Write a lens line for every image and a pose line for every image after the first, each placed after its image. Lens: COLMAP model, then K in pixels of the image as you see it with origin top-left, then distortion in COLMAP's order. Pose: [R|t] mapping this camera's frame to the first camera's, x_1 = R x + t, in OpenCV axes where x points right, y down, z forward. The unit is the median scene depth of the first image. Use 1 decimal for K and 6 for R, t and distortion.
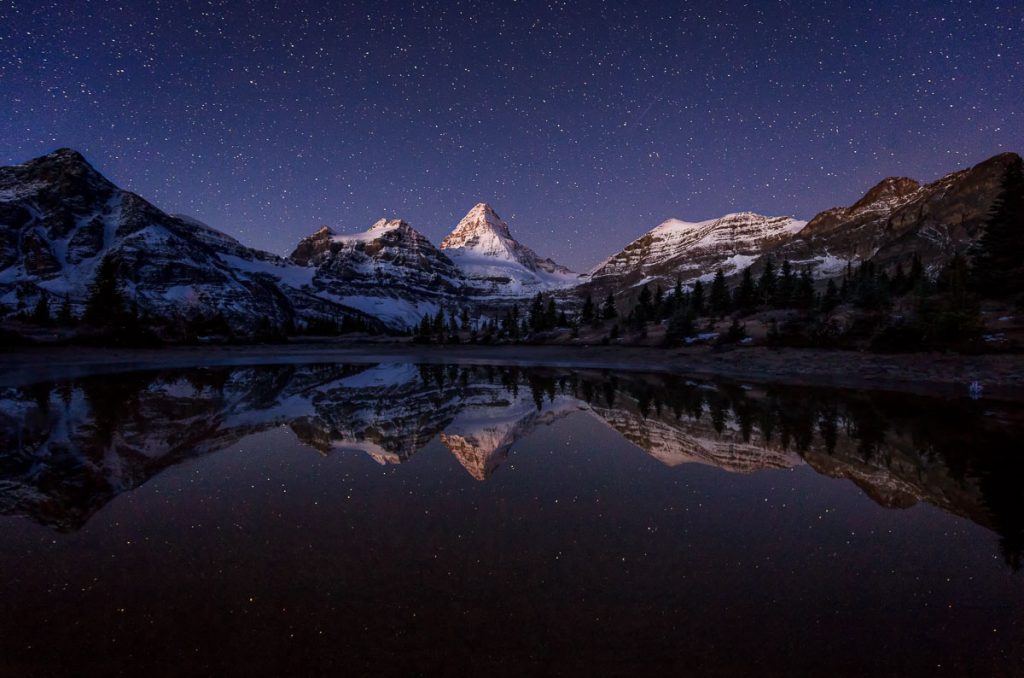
lens RADIAL K [[482.1, 0, 518.2], [0, 482.1, 359.1], [0, 0, 1]] dist [-0.017086, 0.003997]
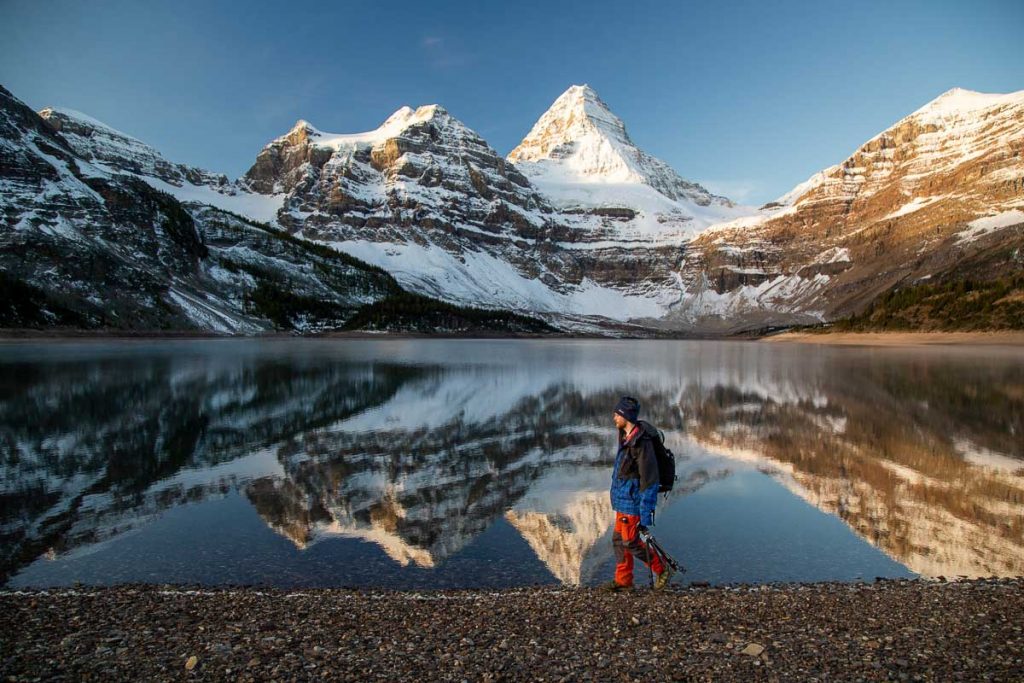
lens RADIAL K [[773.3, 0, 512.6], [0, 773.3, 370.7], [0, 0, 1]] dist [-0.116408, 0.060697]
pose [[0.990142, 0.009053, -0.139774, -0.035712], [-0.008071, 0.999939, 0.007586, 0.004838], [0.139835, -0.006383, 0.990154, 0.160831]]
